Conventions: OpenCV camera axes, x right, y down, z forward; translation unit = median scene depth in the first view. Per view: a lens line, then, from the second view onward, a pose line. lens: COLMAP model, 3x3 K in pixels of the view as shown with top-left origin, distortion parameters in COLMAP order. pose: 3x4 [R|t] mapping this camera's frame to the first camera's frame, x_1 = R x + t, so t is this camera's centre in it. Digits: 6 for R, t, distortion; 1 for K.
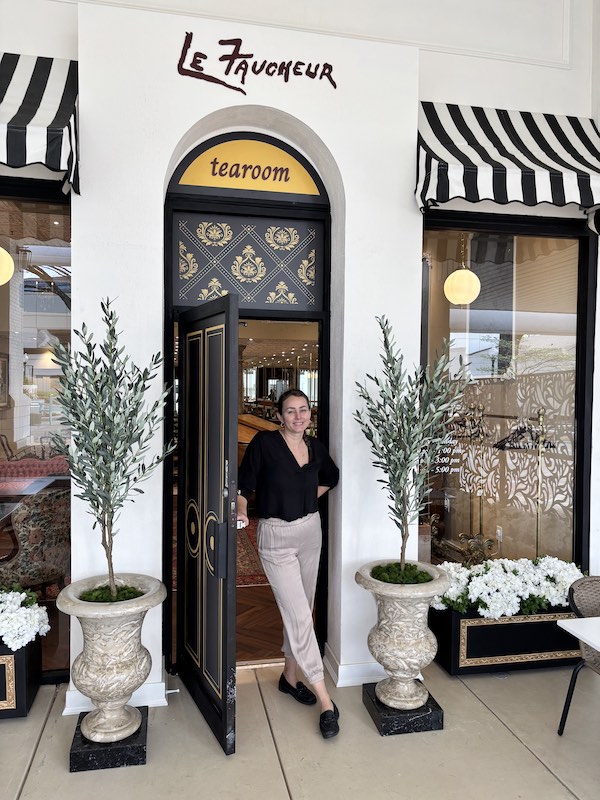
lens RADIAL K [[605.8, 0, 299.9], [0, 605.8, 398.6], [0, 0, 1]] dist [0.001958, 0.000146]
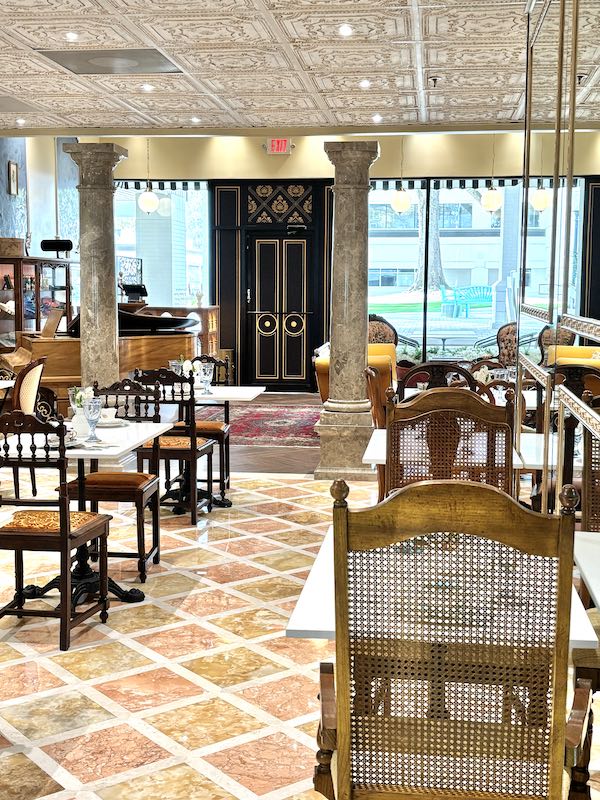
lens RADIAL K [[1069.7, 0, 300.2], [0, 1069.7, 400.5], [0, 0, 1]] dist [0.000259, 0.000000]
pose [[0.942577, 0.033557, -0.332298, 1.247389], [-0.002864, 0.995715, 0.092427, 0.115223], [0.333976, -0.086168, 0.938635, -2.543482]]
